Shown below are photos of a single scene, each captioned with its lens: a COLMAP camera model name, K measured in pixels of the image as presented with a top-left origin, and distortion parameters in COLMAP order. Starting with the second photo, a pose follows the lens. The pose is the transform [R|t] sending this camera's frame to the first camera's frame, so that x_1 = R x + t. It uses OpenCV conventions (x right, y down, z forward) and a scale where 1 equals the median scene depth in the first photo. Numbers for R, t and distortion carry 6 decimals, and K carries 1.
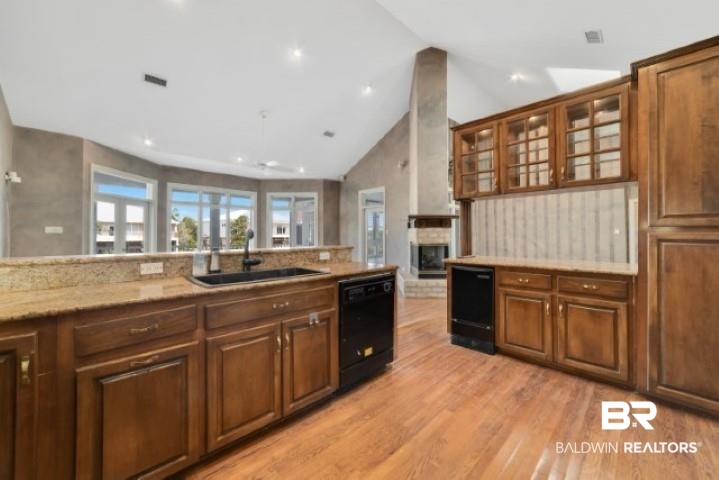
lens RADIAL K [[277.3, 0, 358.8], [0, 277.3, 232.7], [0, 0, 1]] dist [-0.014002, 0.002005]
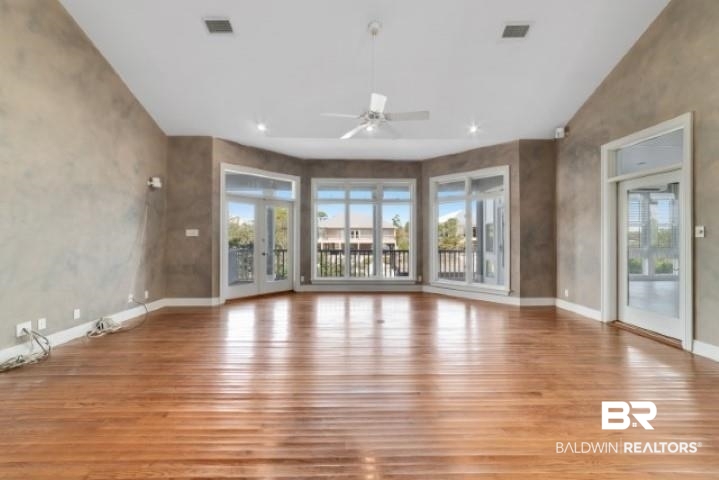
lens RADIAL K [[277.3, 0, 359.1], [0, 277.3, 236.8], [0, 0, 1]] dist [-0.014002, 0.002005]
pose [[0.733619, -0.000555, -0.679560, 0.018218], [0.002634, 0.999994, 0.002028, 0.002692], [0.679555, -0.003278, 0.733617, 0.475078]]
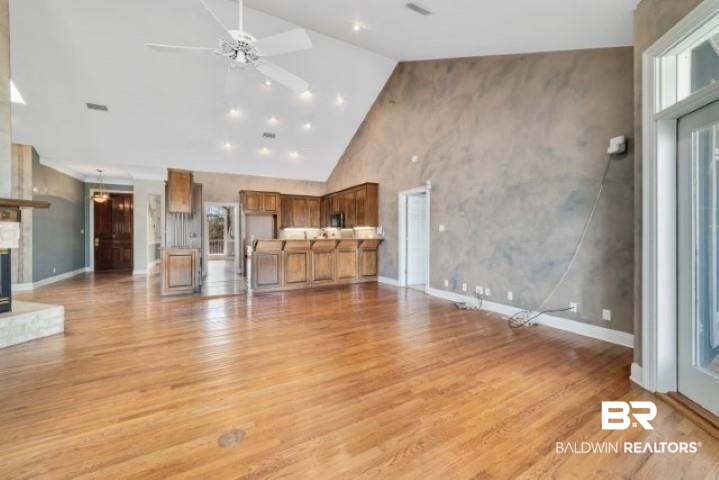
lens RADIAL K [[277.3, 0, 361.7], [0, 277.3, 235.3], [0, 0, 1]] dist [-0.014002, 0.002005]
pose [[-0.973962, 0.003718, 0.226682, -0.506985], [0.003874, 0.999992, 0.000242, 0.009337], [-0.226679, 0.001114, -0.973969, 1.133912]]
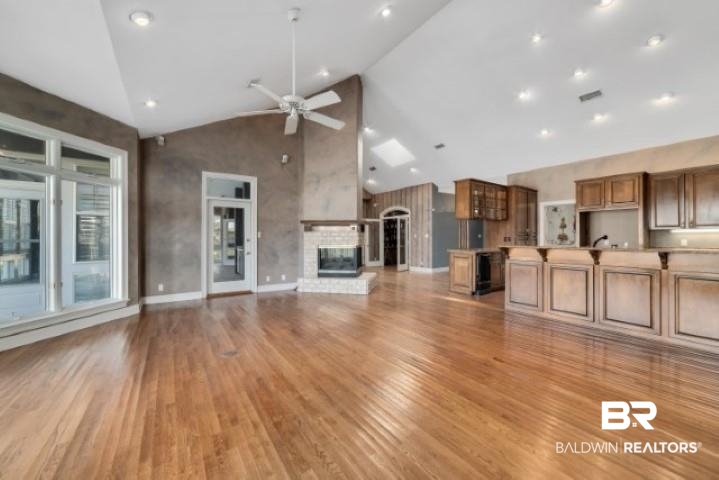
lens RADIAL K [[277.3, 0, 362.4], [0, 277.3, 238.0], [0, 0, 1]] dist [-0.014002, 0.002005]
pose [[0.146310, 0.001780, 0.989237, -0.729064], [-0.006437, 0.999979, -0.000848, 0.006303], [-0.989218, -0.006243, 0.146318, 0.669706]]
